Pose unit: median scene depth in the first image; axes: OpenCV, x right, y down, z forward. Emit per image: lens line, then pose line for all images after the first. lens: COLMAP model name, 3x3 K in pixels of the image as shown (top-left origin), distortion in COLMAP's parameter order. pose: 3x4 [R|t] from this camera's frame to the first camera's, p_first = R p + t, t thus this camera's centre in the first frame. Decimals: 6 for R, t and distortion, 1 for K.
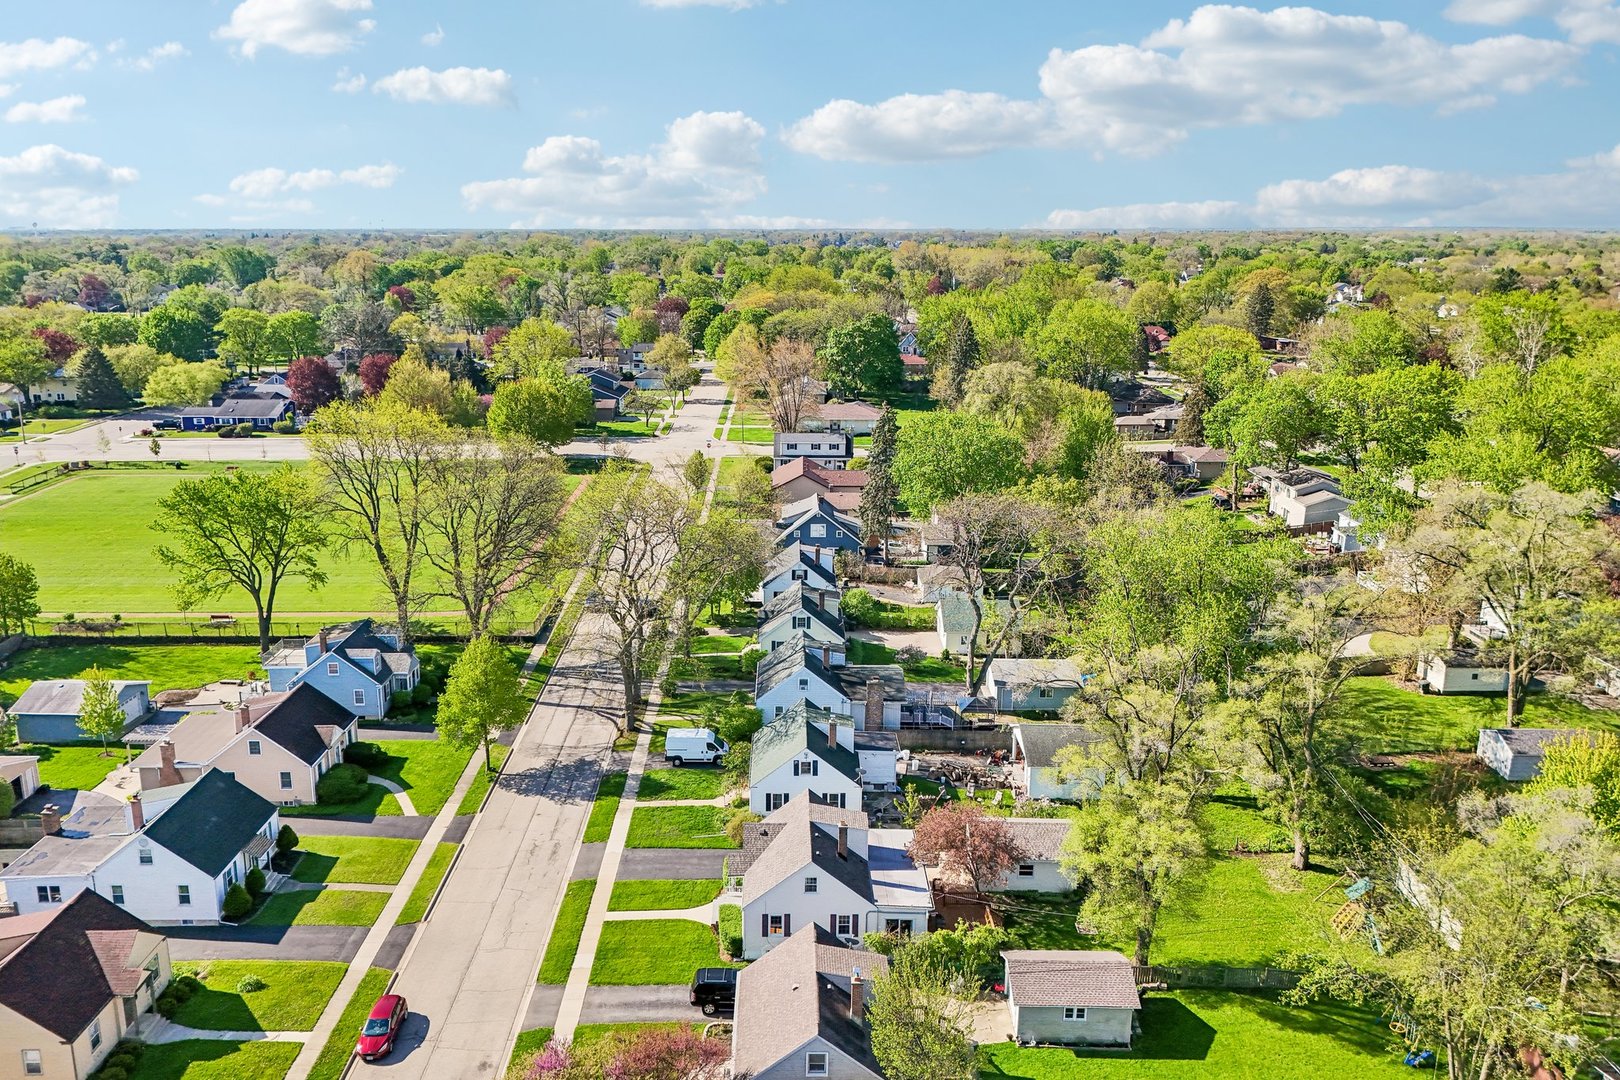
lens RADIAL K [[1185.0, 0, 816.7], [0, 1185.0, 526.0], [0, 0, 1]] dist [0.096469, -0.107390]
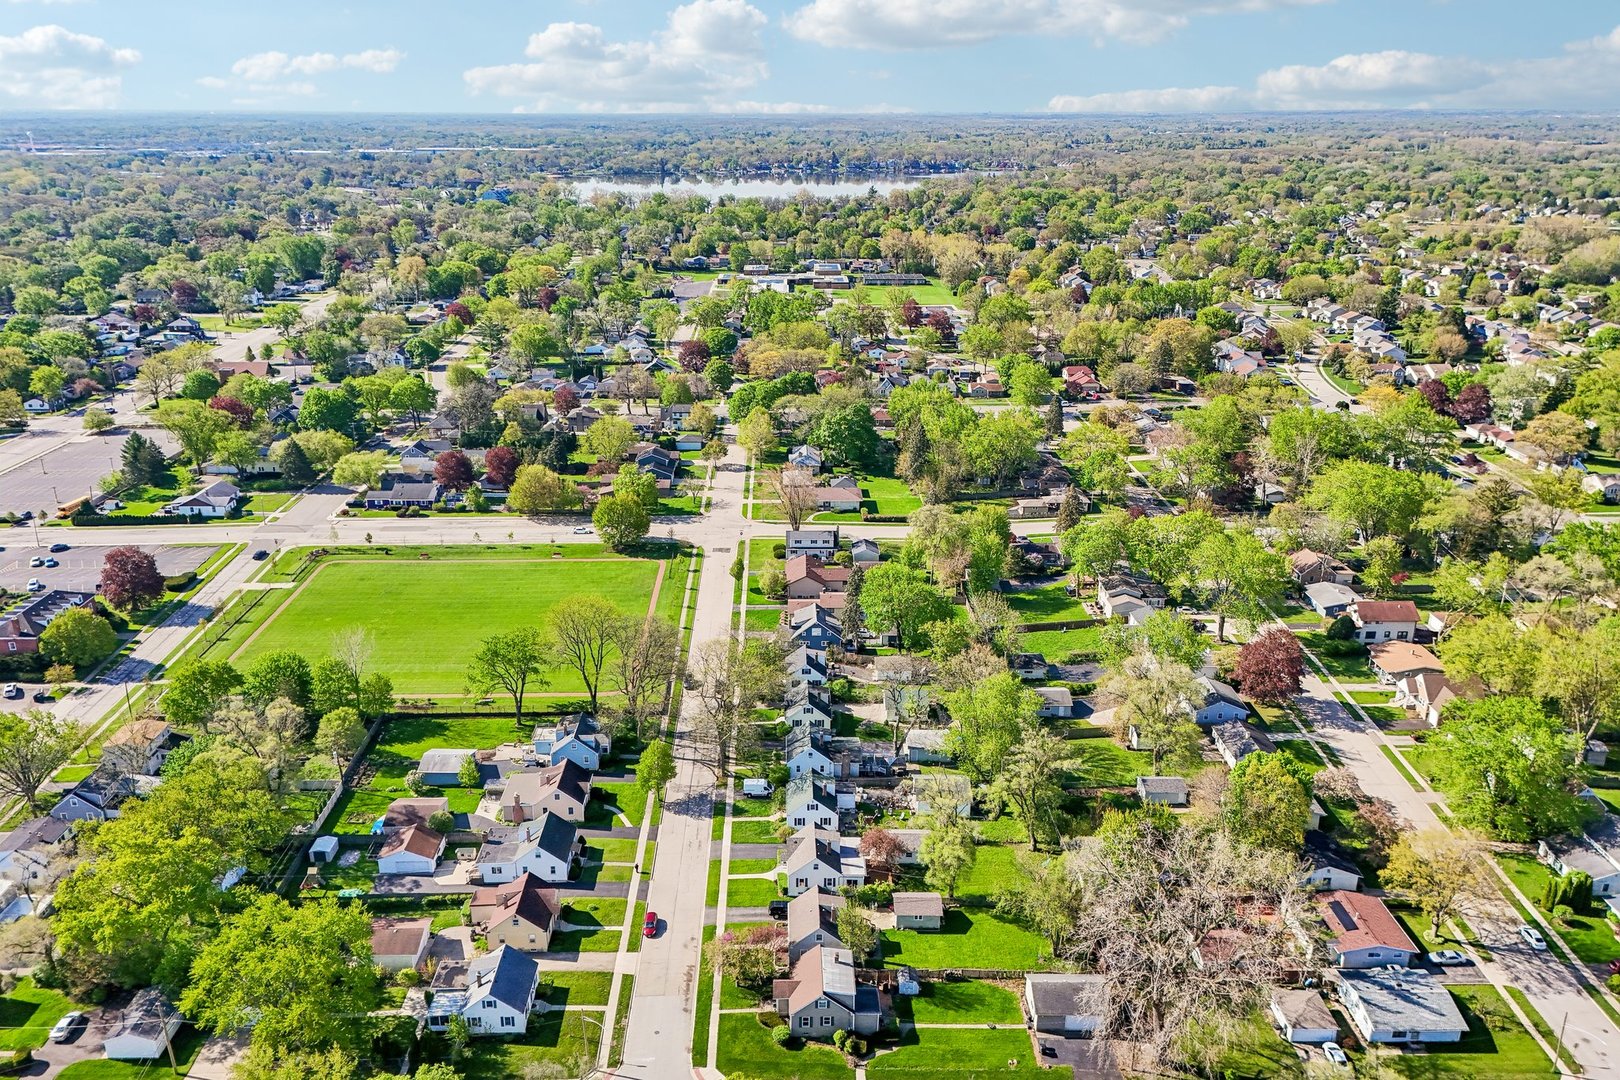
lens RADIAL K [[1185.0, 0, 816.7], [0, 1185.0, 526.0], [0, 0, 1]] dist [0.096469, -0.107390]
pose [[0.999965, -0.007396, 0.003943, -0.005886], [0.006996, 0.995619, 0.093246, -0.477692], [-0.004615, -0.093215, 0.995635, -1.050509]]
